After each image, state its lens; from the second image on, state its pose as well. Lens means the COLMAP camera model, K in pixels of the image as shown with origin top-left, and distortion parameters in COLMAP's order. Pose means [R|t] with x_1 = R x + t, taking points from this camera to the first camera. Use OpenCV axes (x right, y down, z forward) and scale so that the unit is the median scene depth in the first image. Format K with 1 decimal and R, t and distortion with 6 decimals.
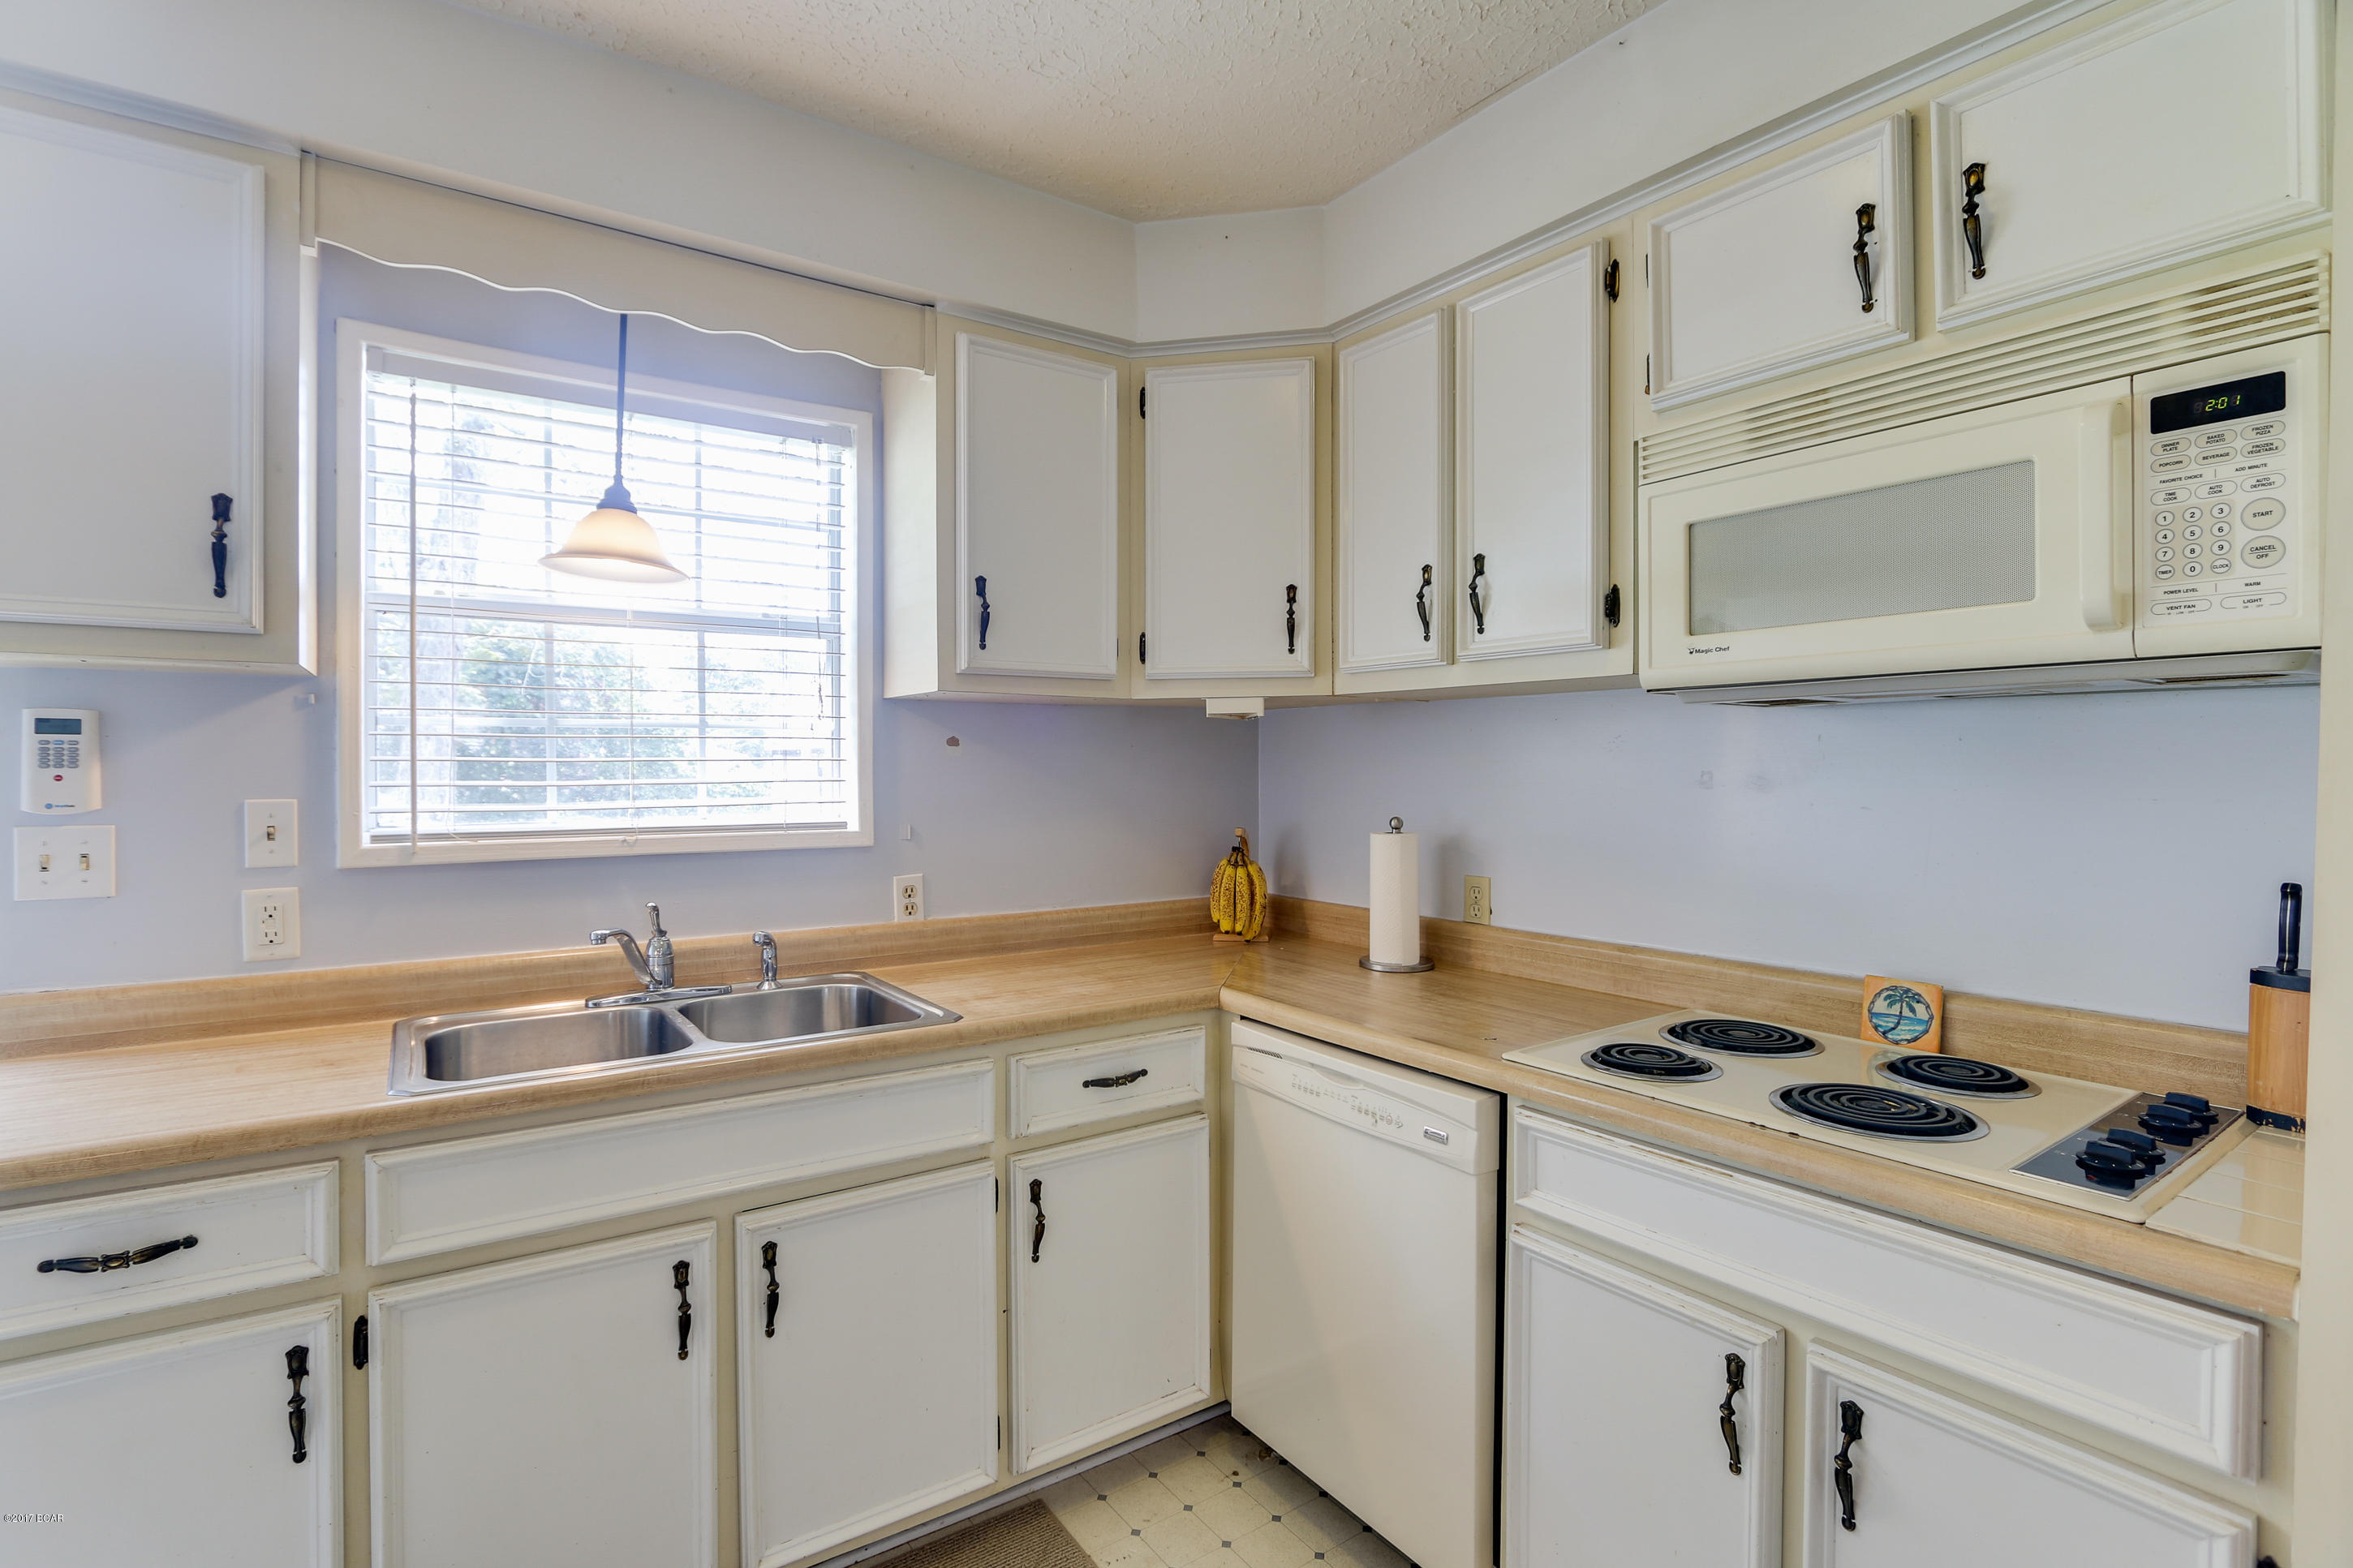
lens RADIAL K [[1102.0, 0, 1166.1], [0, 1102.0, 775.4], [0, 0, 1]] dist [-0.018733, 0.000079]
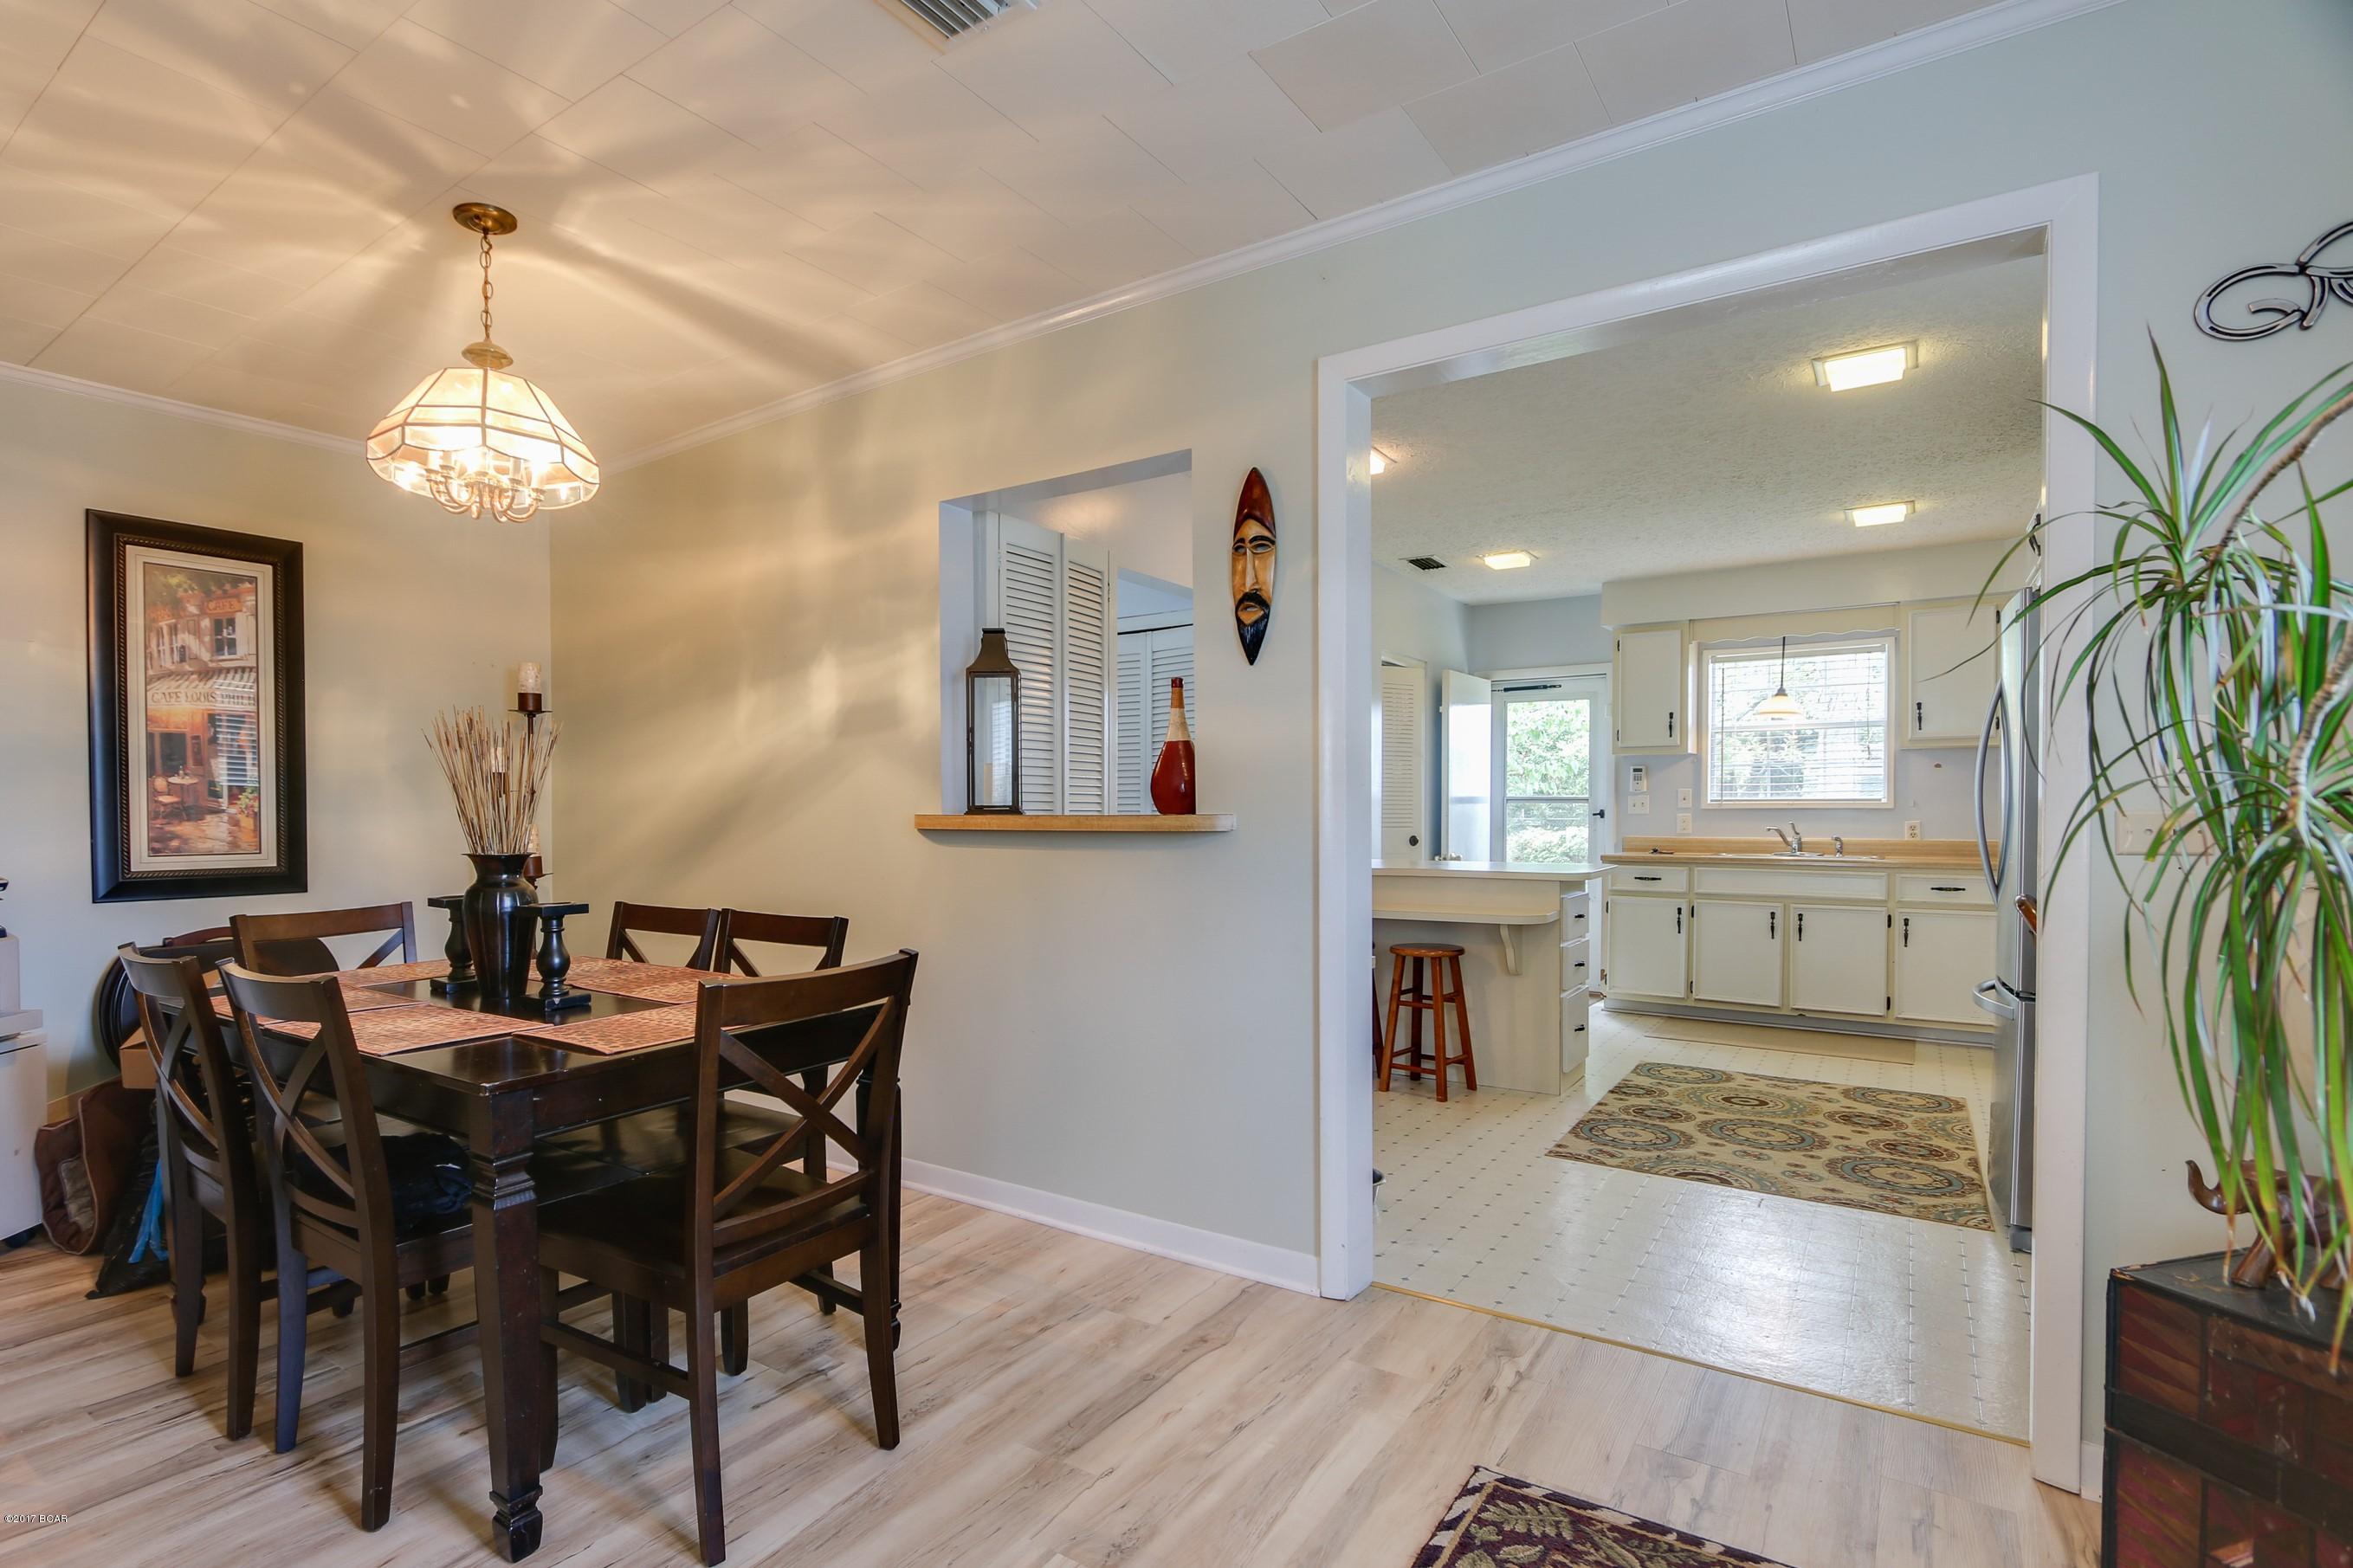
lens RADIAL K [[1147.2, 0, 1074.6], [0, 1147.2, 835.9], [0, 0, 1]] dist [-0.018255, -0.000249]
pose [[0.323950, 0.020072, -0.945861, 1.766083], [-0.007205, 0.999798, 0.018749, 0.102528], [0.946047, 0.000742, 0.324029, -1.796493]]
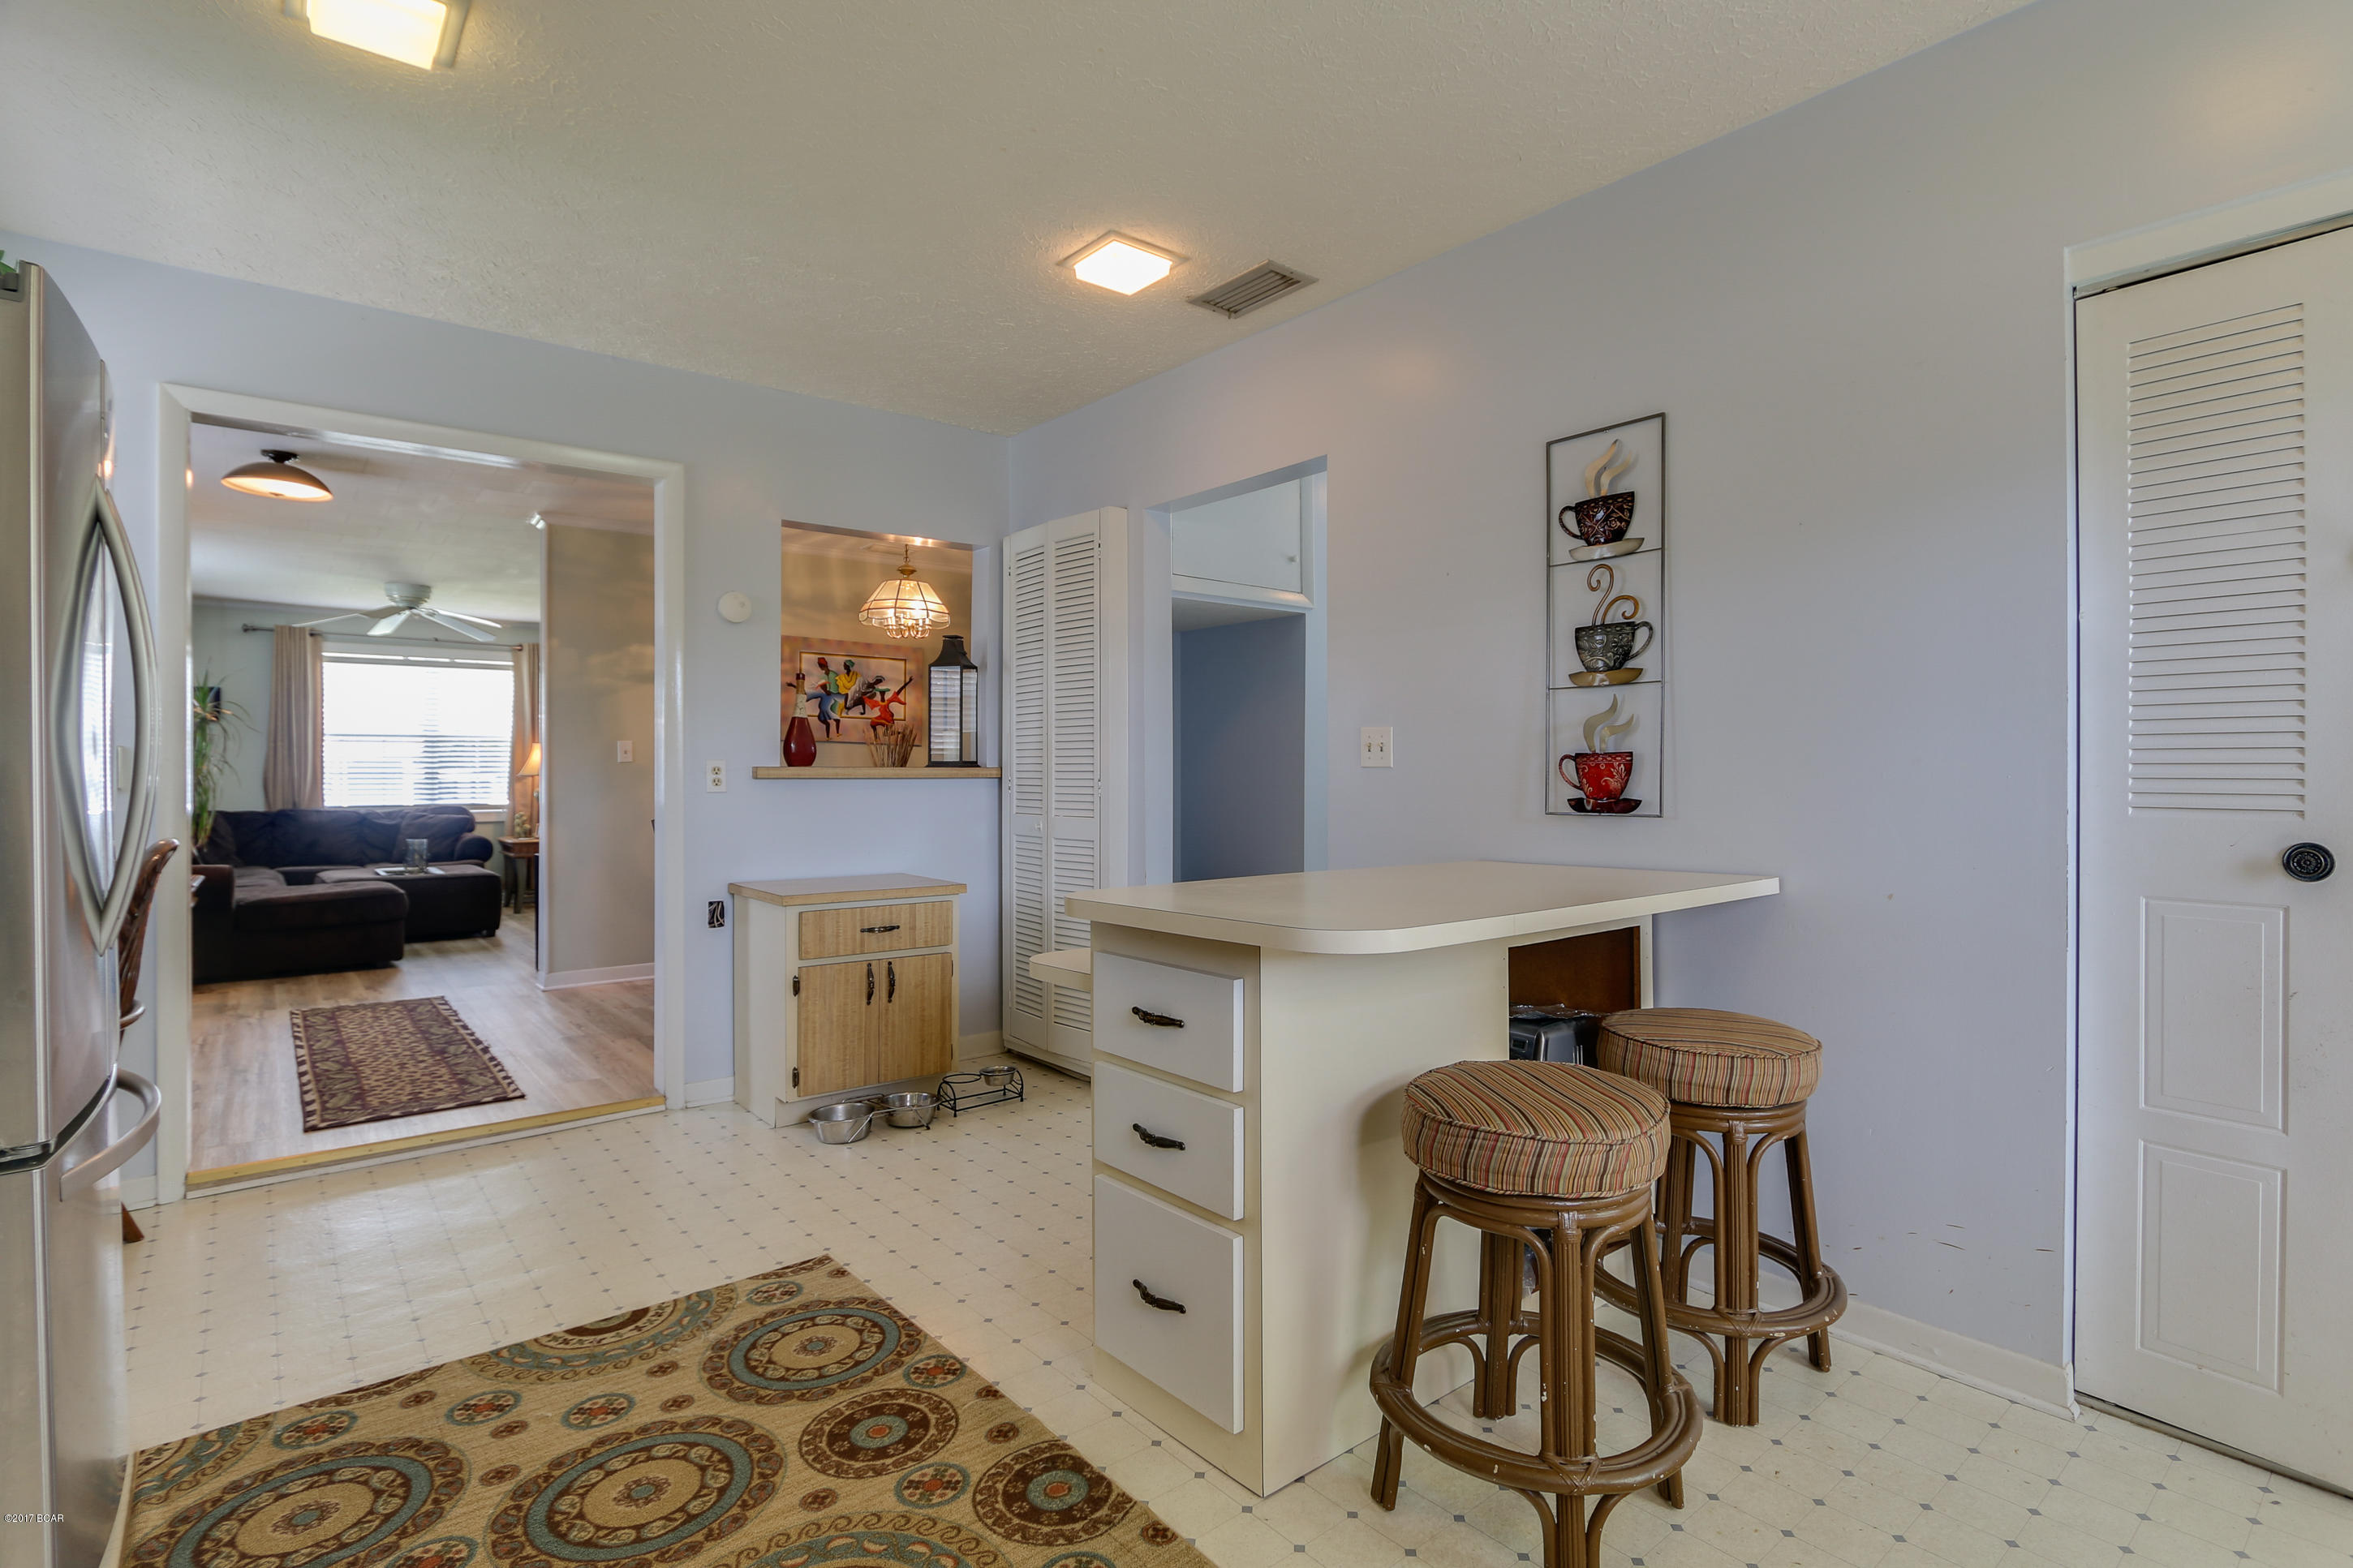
lens RADIAL K [[1135.4, 0, 1203.9], [0, 1135.4, 773.8], [0, 0, 1]] dist [-0.016116, 0.000596]
pose [[-0.995391, 0.002087, -0.095881, 0.024686], [0.000895, 0.999922, 0.012471, 0.090584], [0.095900, 0.012328, -0.995315, 0.749957]]
